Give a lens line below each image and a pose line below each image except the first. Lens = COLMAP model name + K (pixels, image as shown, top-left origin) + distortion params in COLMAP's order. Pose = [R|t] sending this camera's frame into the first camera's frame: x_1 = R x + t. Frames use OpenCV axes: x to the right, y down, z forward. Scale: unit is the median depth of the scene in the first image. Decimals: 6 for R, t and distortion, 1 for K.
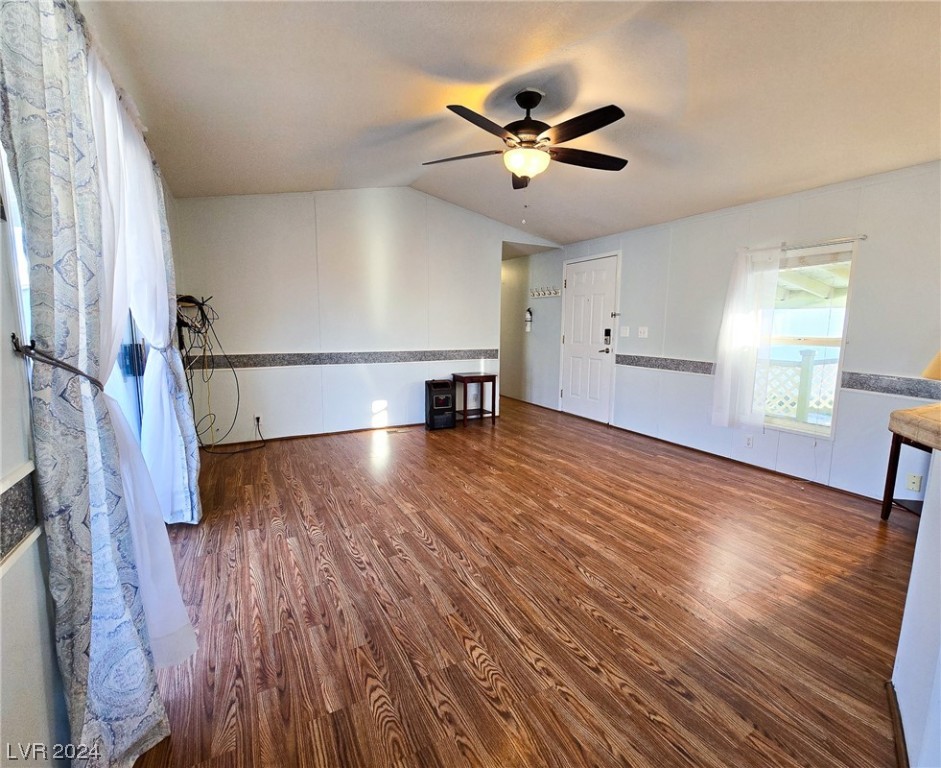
lens RADIAL K [[446.7, 0, 481.8], [0, 446.7, 387.8], [0, 0, 1]] dist [-0.000158, -0.000295]
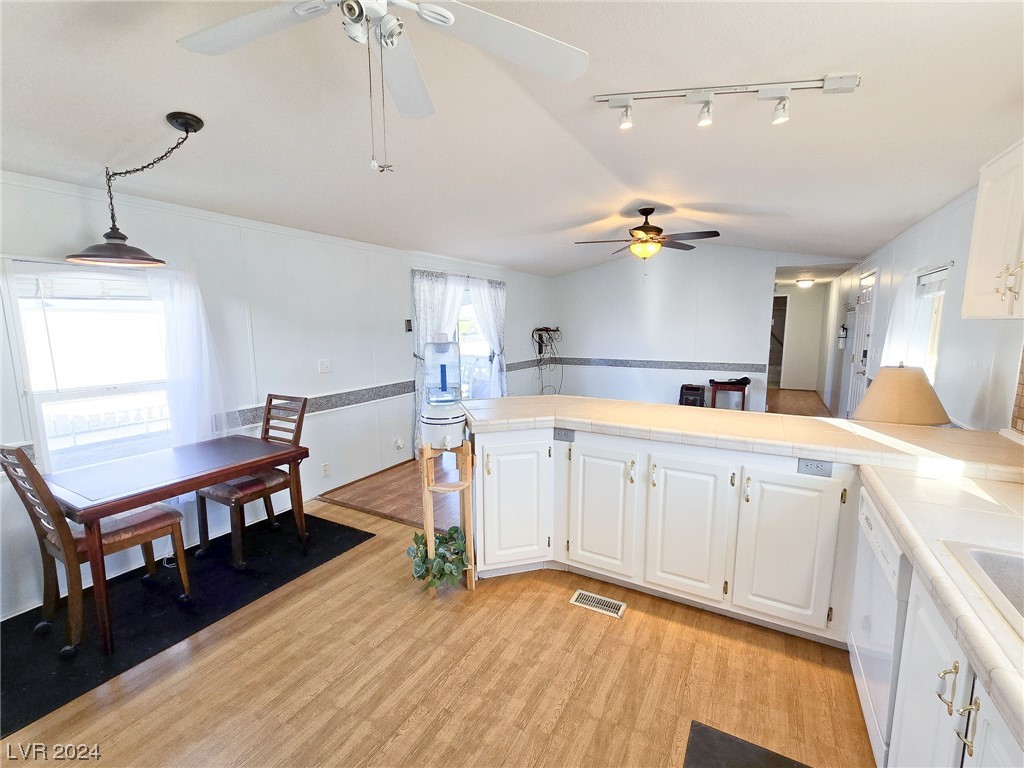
lens RADIAL K [[470.4, 0, 514.1], [0, 470.4, 362.7], [0, 0, 1]] dist [0.091006, -0.000013]
pose [[0.529817, 0.060841, -0.845927, 1.265094], [-0.110408, 0.993884, 0.002332, -0.043873], [0.840895, 0.092161, 0.533293, -0.278927]]
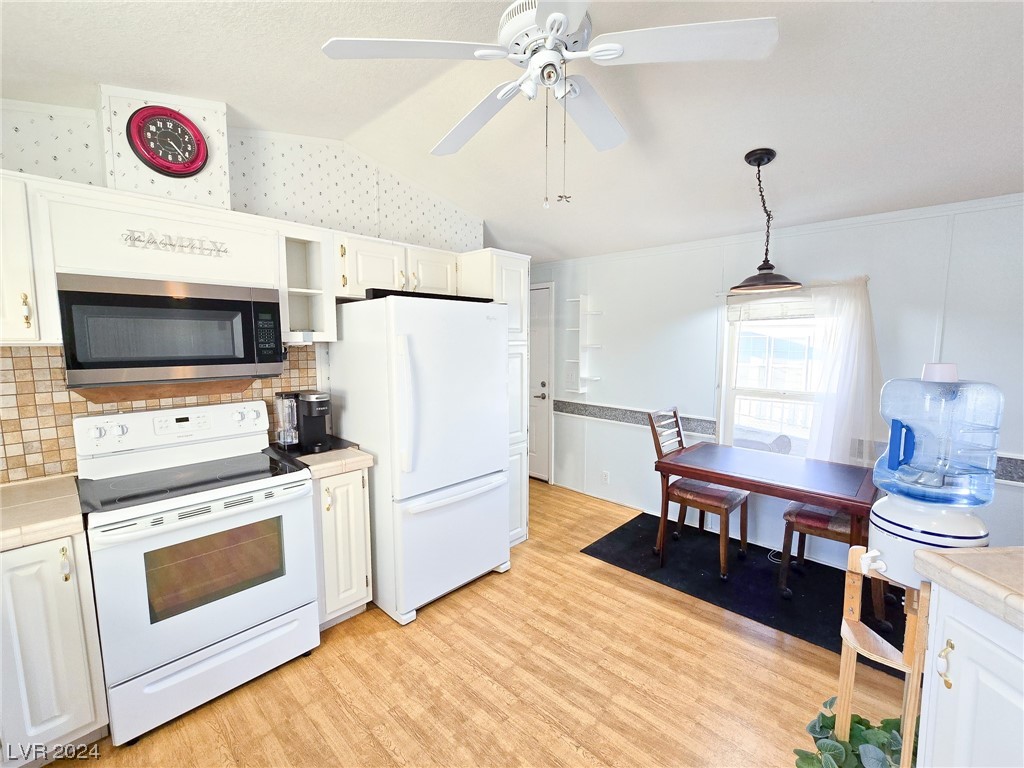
lens RADIAL K [[433.8, 0, 512.0], [0, 433.8, 384.0], [0, 0, 1]] dist [-0.004447, -0.000148]
pose [[-0.950134, 0.020177, -0.311187, 0.946356], [-0.055215, 0.971252, 0.231560, -0.125610], [0.306914, 0.237195, -0.921706, 0.304160]]
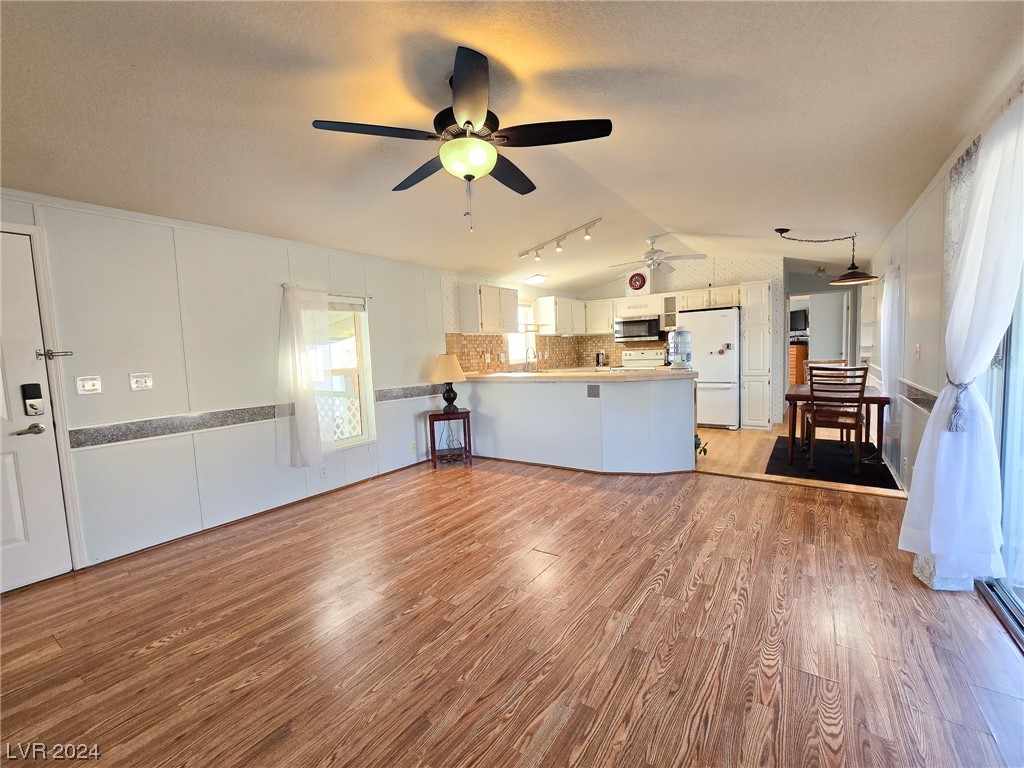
lens RADIAL K [[433.8, 0, 512.0], [0, 433.8, 384.0], [0, 0, 1]] dist [-0.004447, -0.000148]
pose [[-0.452450, -0.063933, 0.889495, -0.620223], [0.159119, 0.975634, 0.151061, -0.203454], [-0.877479, 0.209884, -0.431253, 1.269138]]
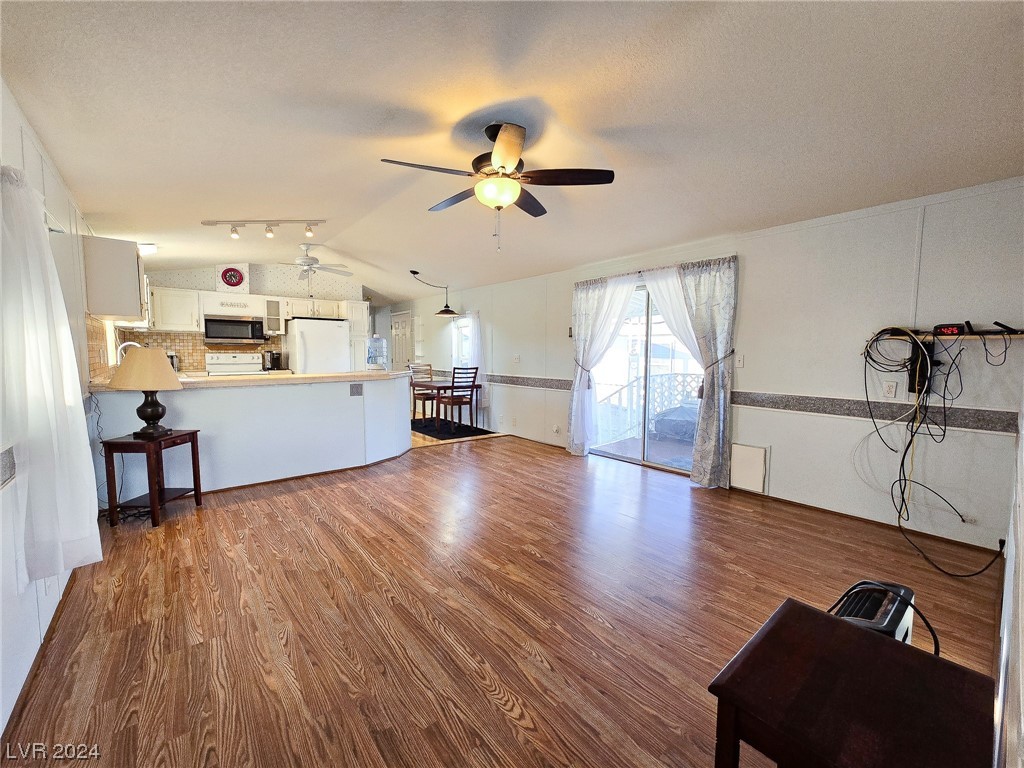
lens RADIAL K [[421.1, 0, 516.8], [0, 421.1, 383.1], [0, 0, 1]] dist [-0.001061, -0.000058]
pose [[-0.981963, -0.005304, -0.188998, 0.219367], [-0.045594, 0.976749, 0.209480, -0.271314], [0.183492, 0.214318, -0.959374, 1.886071]]
